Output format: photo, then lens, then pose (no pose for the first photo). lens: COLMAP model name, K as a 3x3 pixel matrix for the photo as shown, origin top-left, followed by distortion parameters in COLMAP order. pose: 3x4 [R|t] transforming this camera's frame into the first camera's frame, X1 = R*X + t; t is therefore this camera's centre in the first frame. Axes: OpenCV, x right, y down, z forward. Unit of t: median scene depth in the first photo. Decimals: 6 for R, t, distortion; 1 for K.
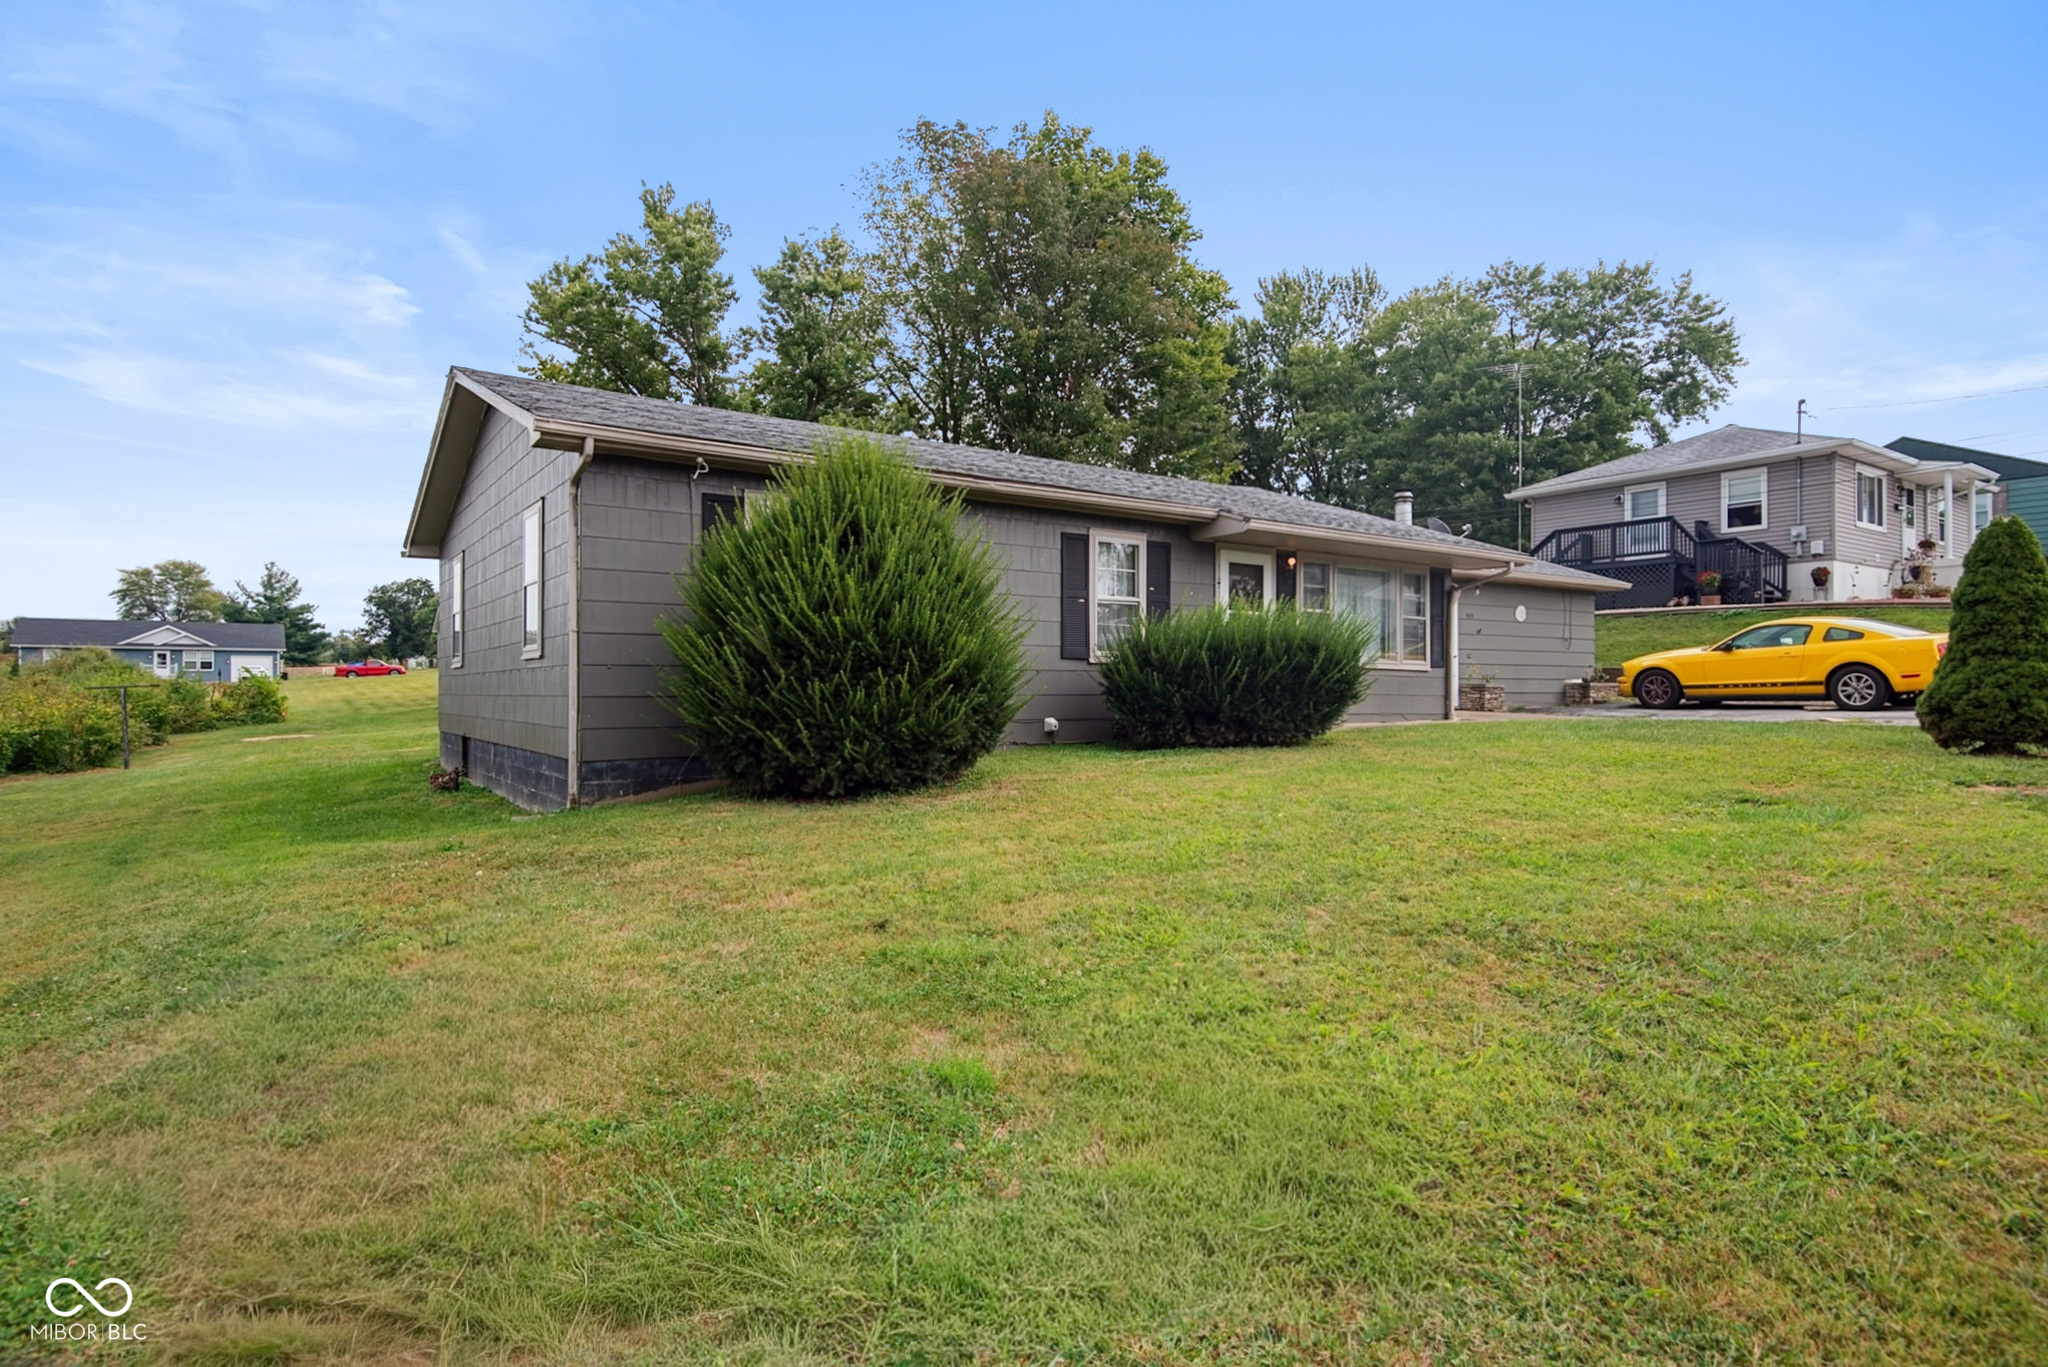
lens RADIAL K [[1110.9, 0, 1019.6], [0, 1110.9, 670.4], [0, 0, 1]] dist [0.064950, -0.040876]
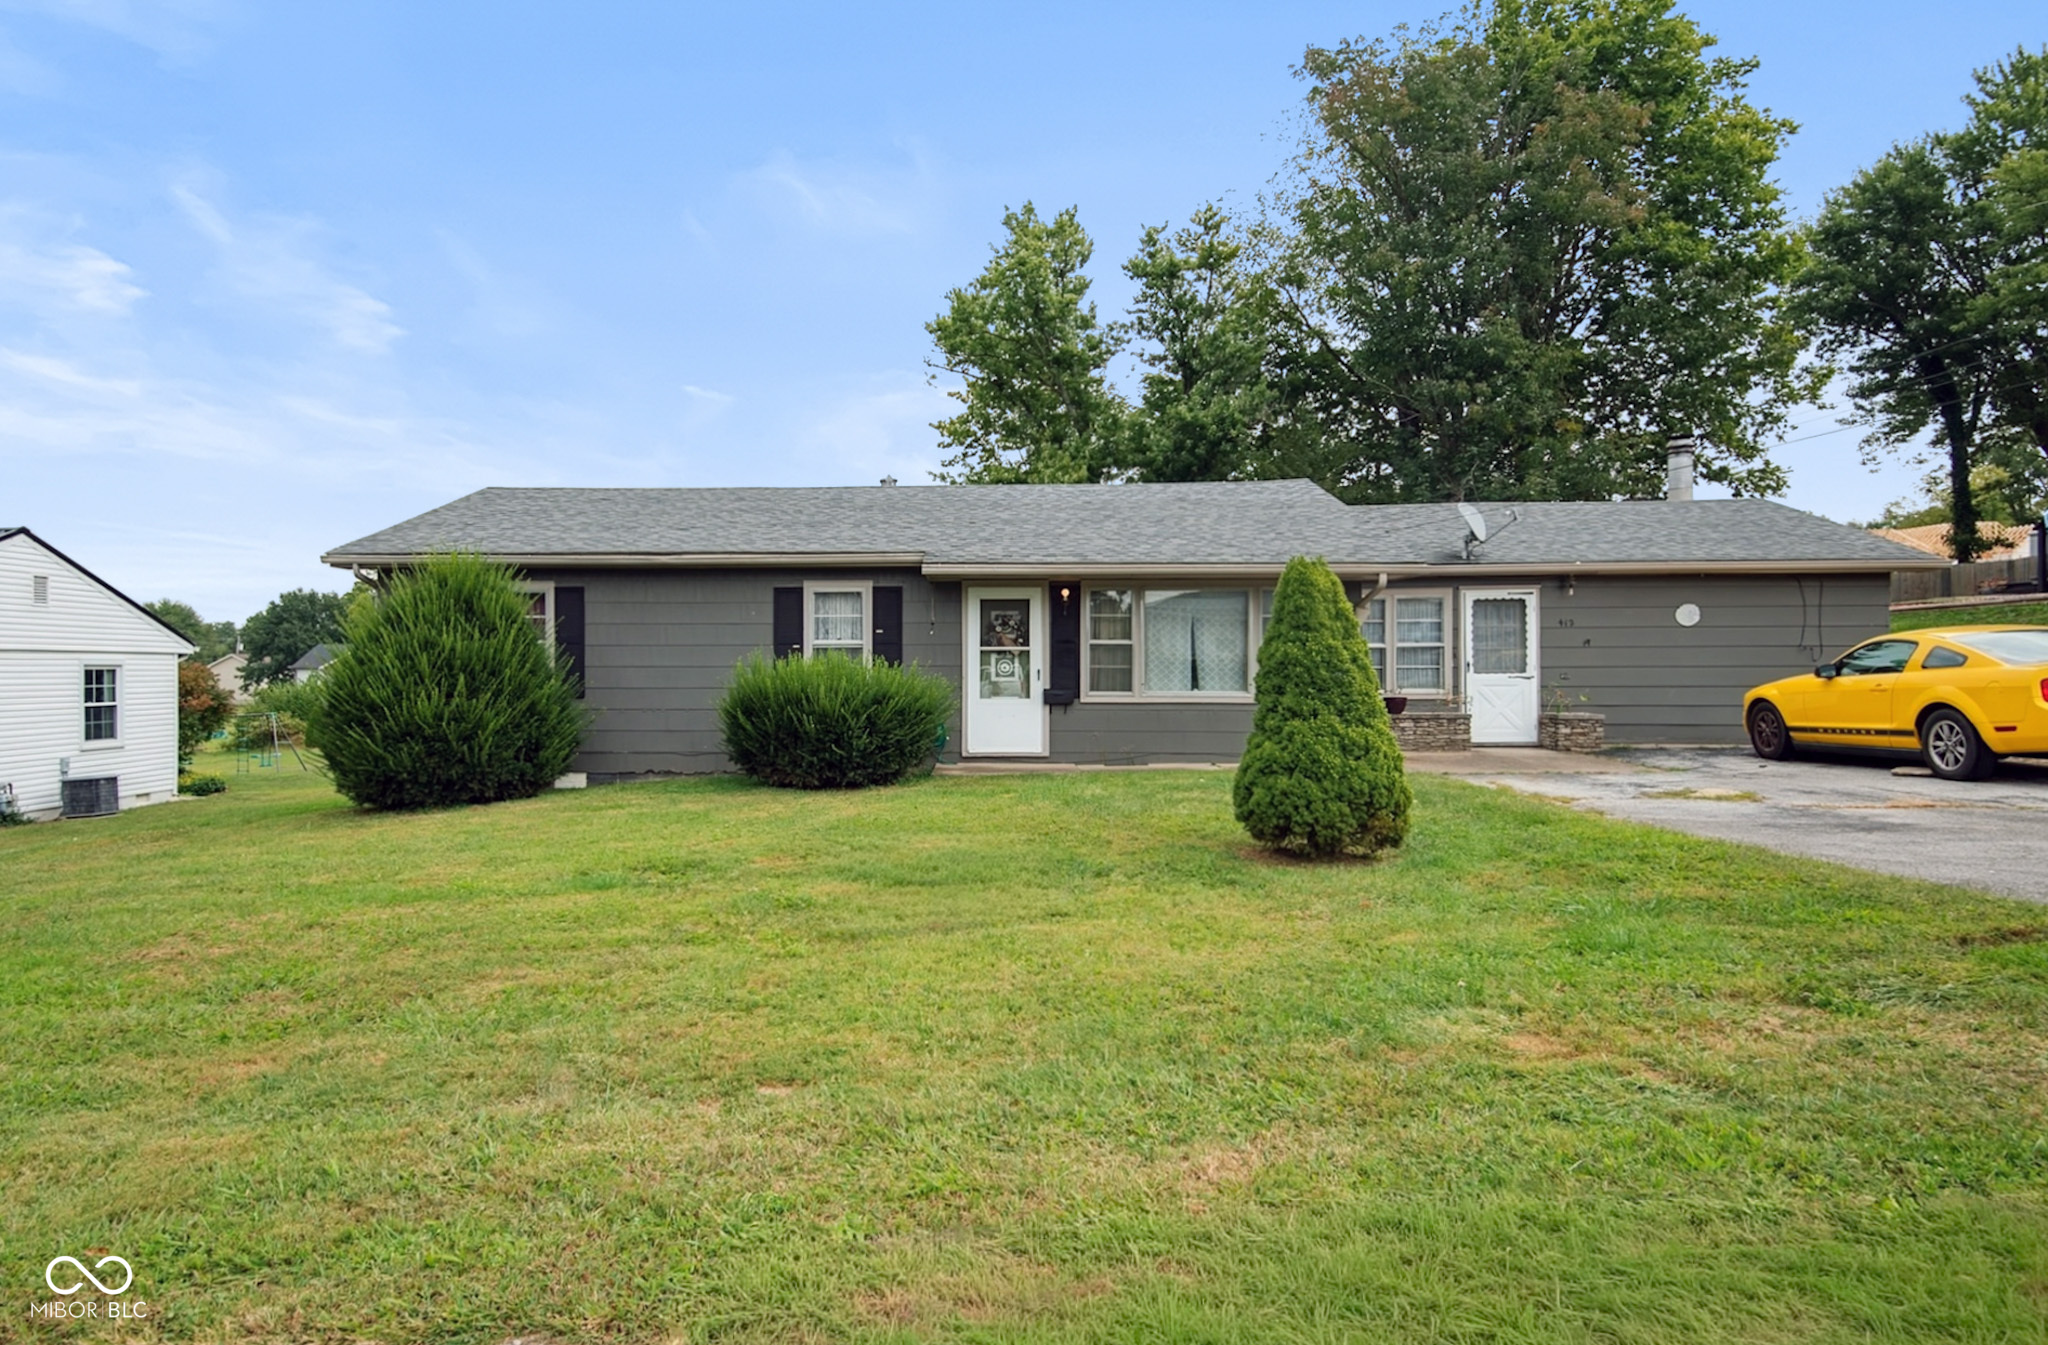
lens RADIAL K [[1223.6, 0, 904.8], [0, 1223.6, 664.4], [0, 0, 1]] dist [0.000778, -0.000147]
pose [[0.770883, -0.003303, -0.636968, 0.720336], [0.014112, 0.999830, 0.011895, -0.045323], [0.636820, -0.018159, 0.770799, 0.096783]]
